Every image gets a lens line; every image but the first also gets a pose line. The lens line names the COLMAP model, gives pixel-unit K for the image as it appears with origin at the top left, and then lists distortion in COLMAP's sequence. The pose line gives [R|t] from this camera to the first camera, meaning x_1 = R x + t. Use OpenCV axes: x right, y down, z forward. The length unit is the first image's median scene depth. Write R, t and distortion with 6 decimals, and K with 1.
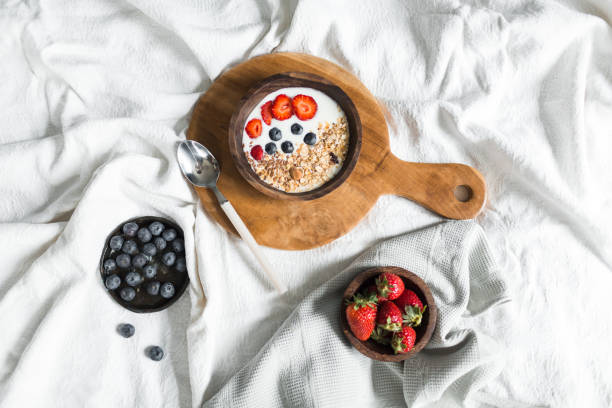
lens RADIAL K [[600.6, 0, 306.0], [0, 600.6, 204.0], [0, 0, 1]] dist [-0.010840, -0.019891]
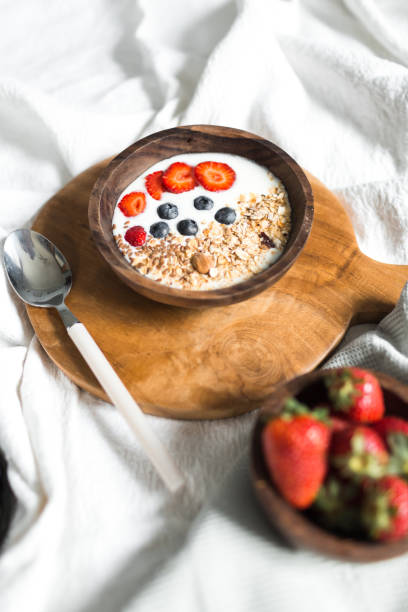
lens RADIAL K [[600.6, 0, 204.0], [0, 600.6, 306.0], [0, 0, 1]] dist [-0.010840, -0.019891]
pose [[0.999770, -0.016940, -0.013181, -0.008140], [0.008976, 0.887803, -0.460135, 0.245985], [0.019497, 0.459911, 0.887751, 0.508893]]
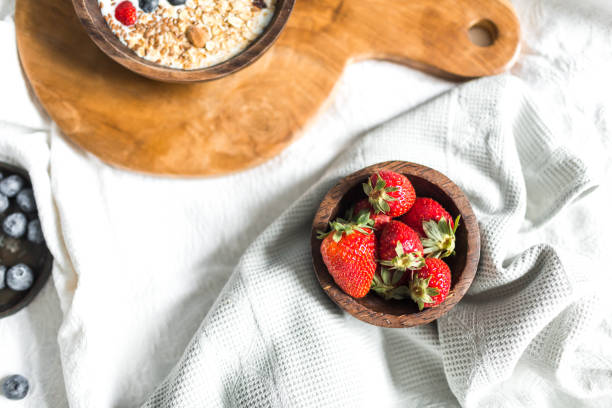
lens RADIAL K [[600.6, 0, 306.0], [0, 600.6, 204.0], [0, 0, 1]] dist [-0.010840, -0.019891]
pose [[0.985067, -0.169553, 0.029902, 0.041603], [0.170291, 0.985098, -0.024123, 0.139973], [-0.025367, 0.028855, 0.999262, 0.419623]]
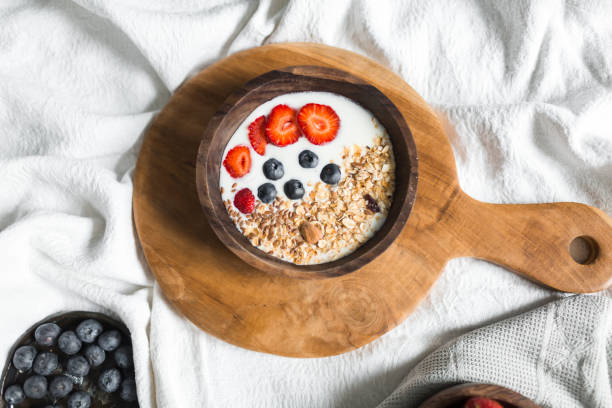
lens RADIAL K [[600.6, 0, 306.0], [0, 600.6, 204.0], [0, 0, 1]] dist [-0.010840, -0.019891]
pose [[0.998747, -0.049758, -0.005332, -0.016536], [0.049247, 0.996198, -0.071857, -0.035763], [0.008887, 0.071505, 0.997401, 0.395002]]
